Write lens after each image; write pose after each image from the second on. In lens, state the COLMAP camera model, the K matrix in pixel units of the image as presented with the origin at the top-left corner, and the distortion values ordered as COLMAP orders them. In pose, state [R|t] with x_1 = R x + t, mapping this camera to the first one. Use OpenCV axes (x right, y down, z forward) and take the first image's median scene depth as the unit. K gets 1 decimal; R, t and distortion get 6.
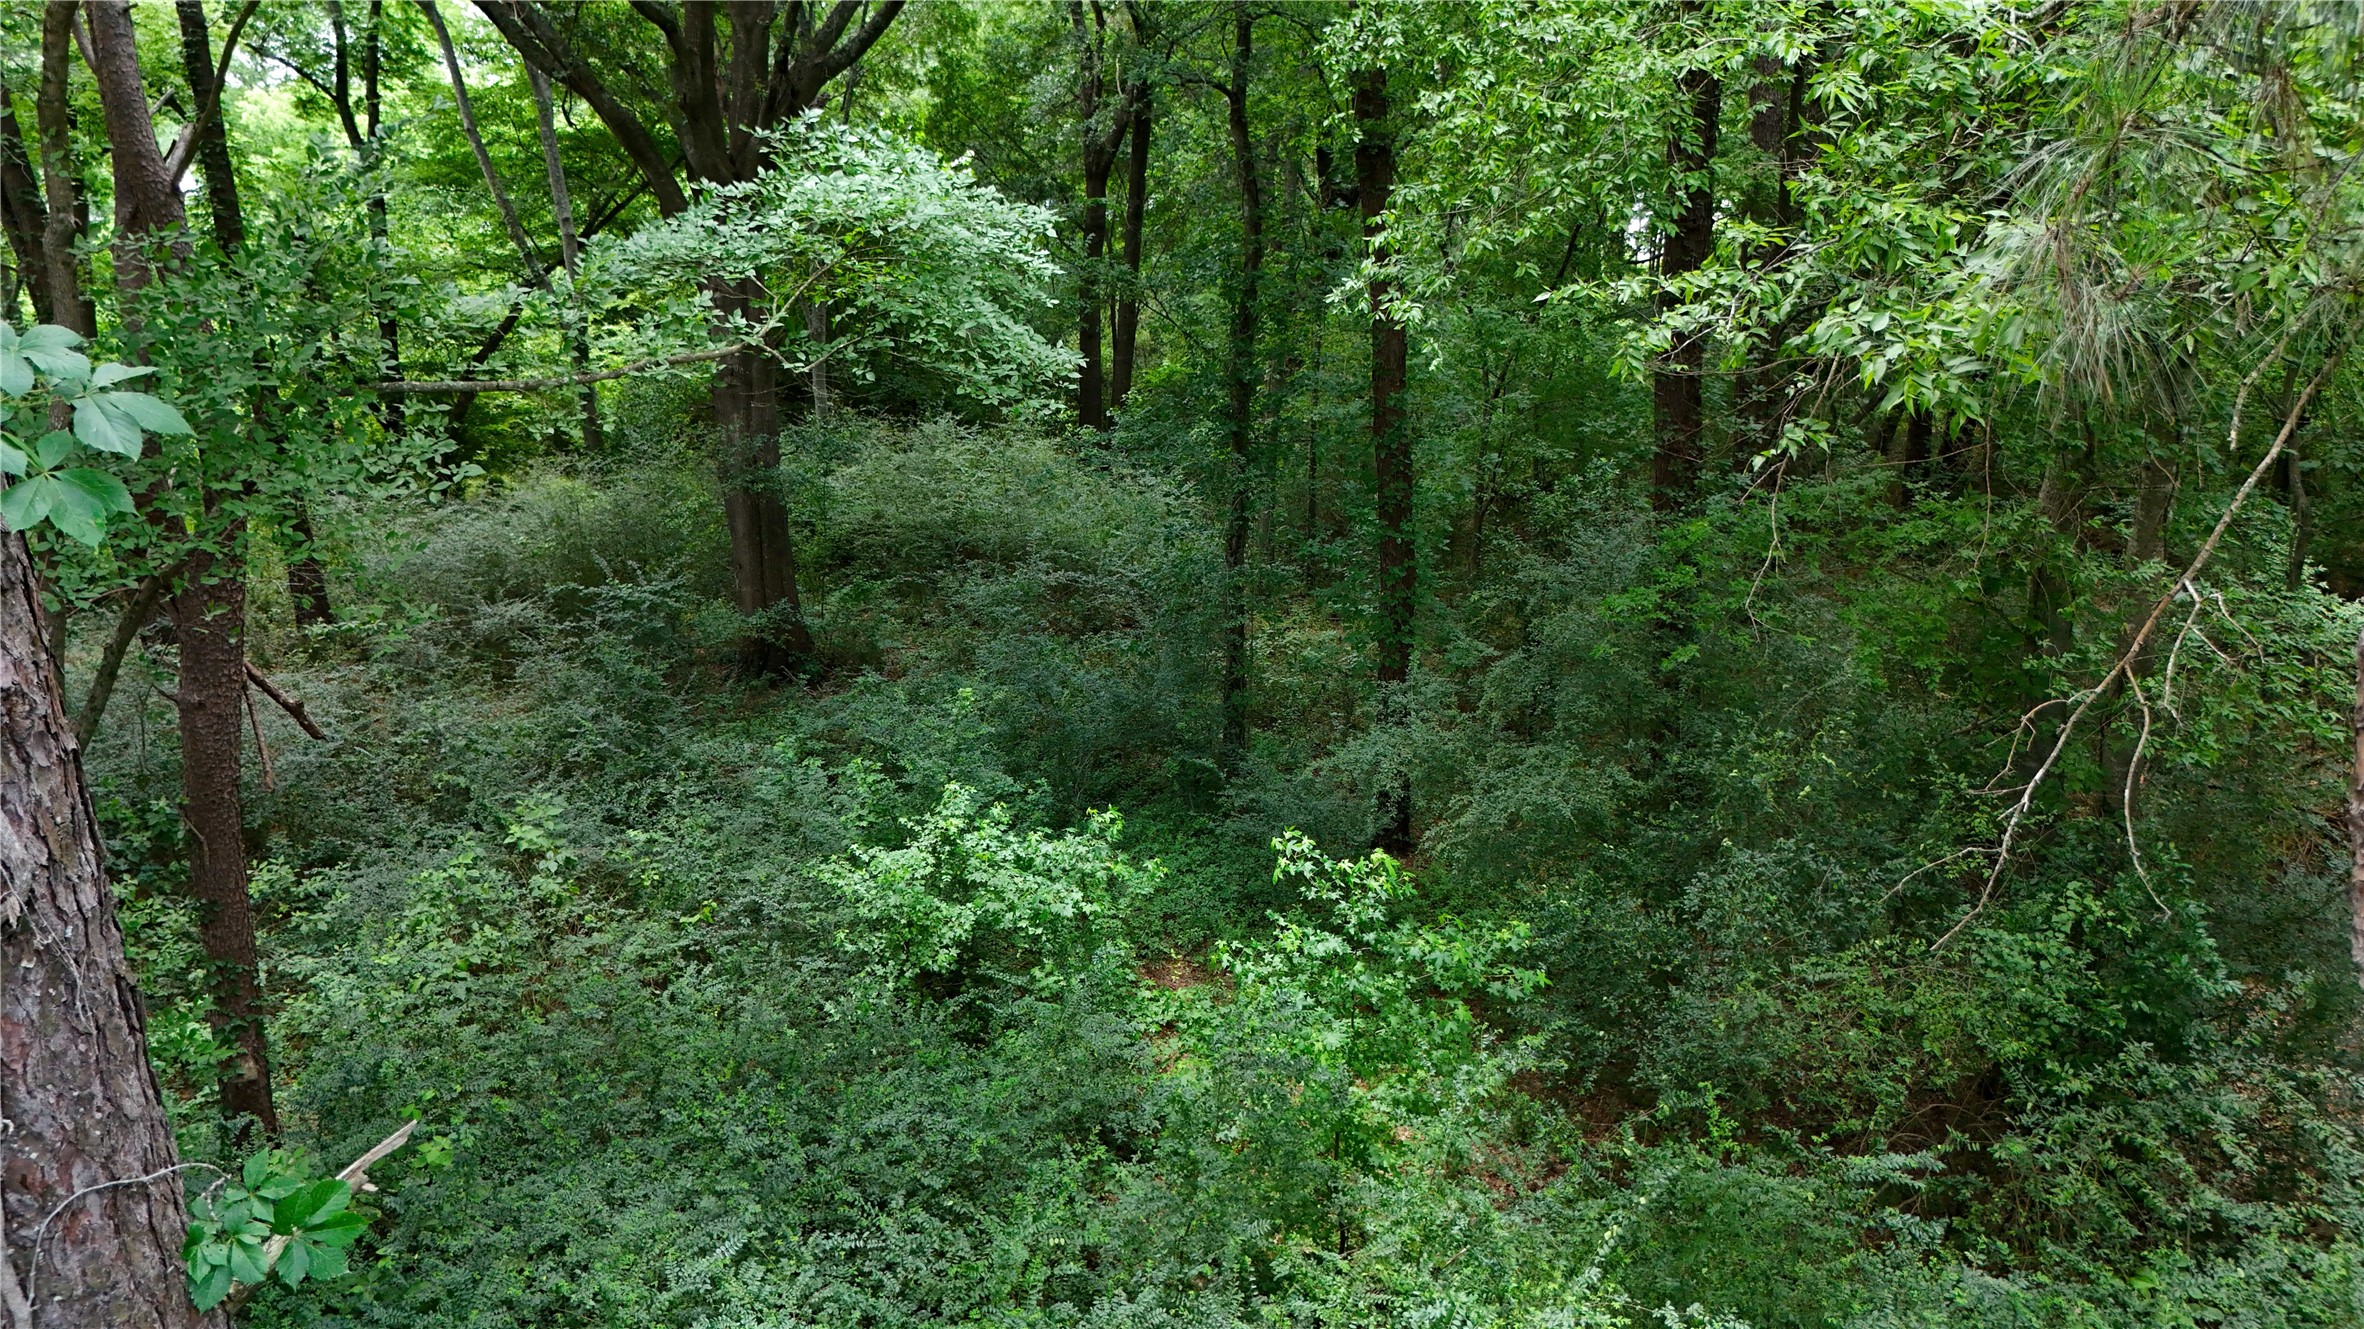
lens RADIAL K [[1692.6, 0, 1191.0], [0, 1692.6, 663.7], [0, 0, 1]] dist [0.073207, -0.081573]
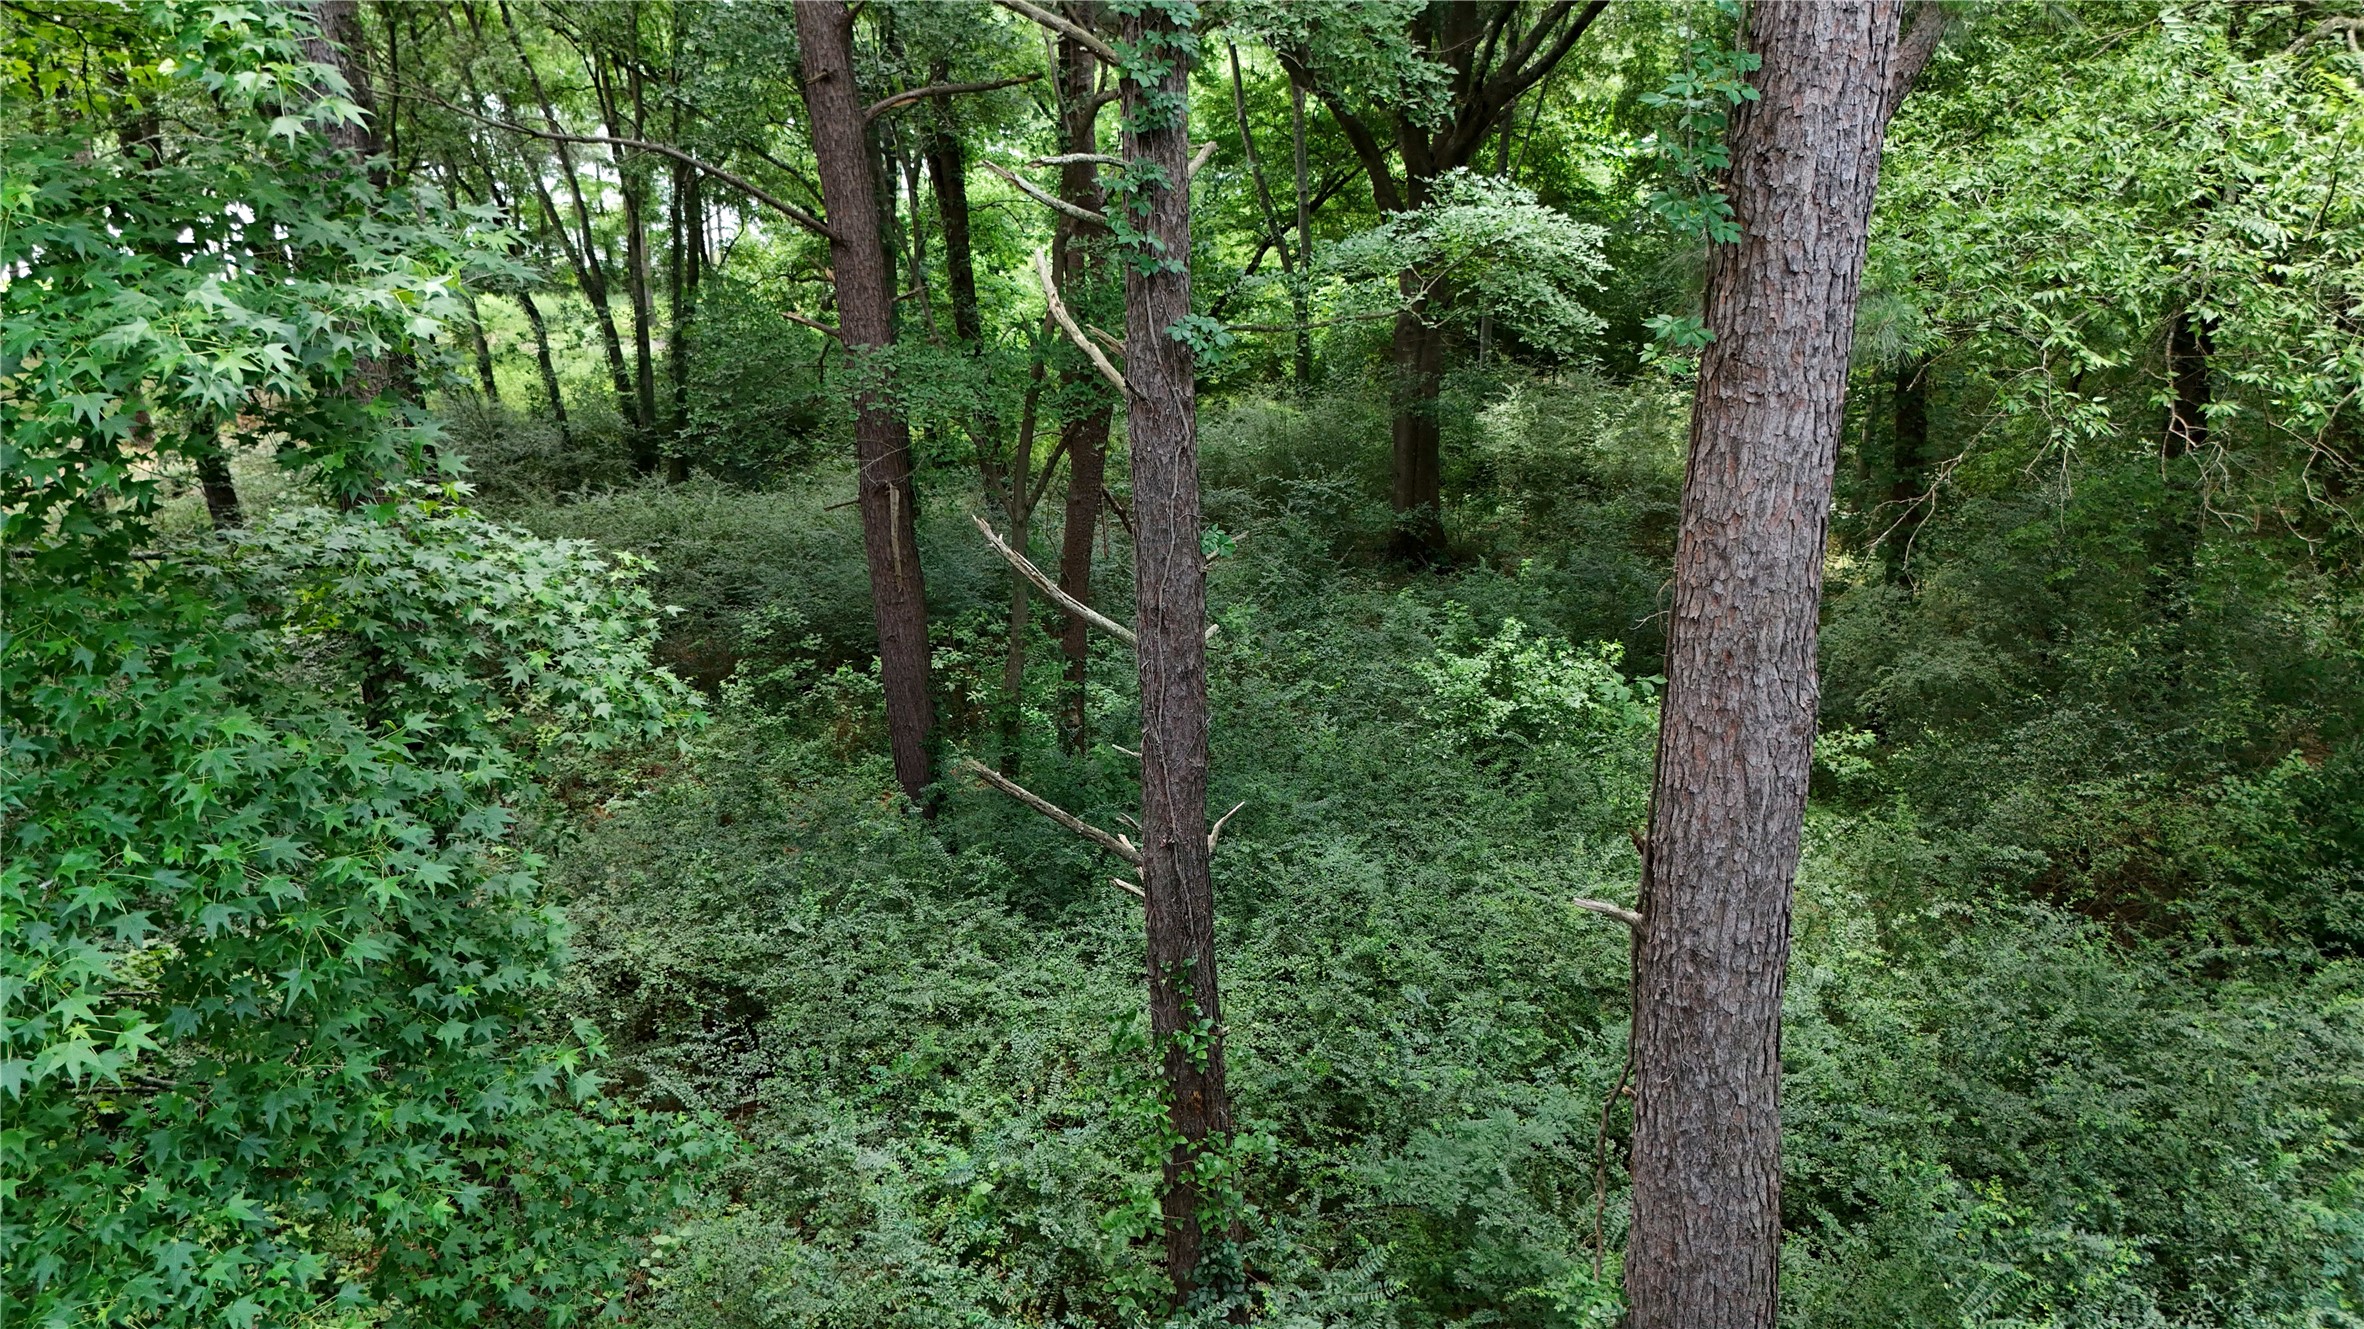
lens RADIAL K [[1692.6, 0, 1191.0], [0, 1692.6, 663.7], [0, 0, 1]] dist [0.073207, -0.081573]
pose [[0.920637, 0.128499, -0.368666, 0.141380], [-0.118879, 0.991709, 0.048795, 0.070871], [0.371880, -0.001096, 0.928280, -0.427175]]
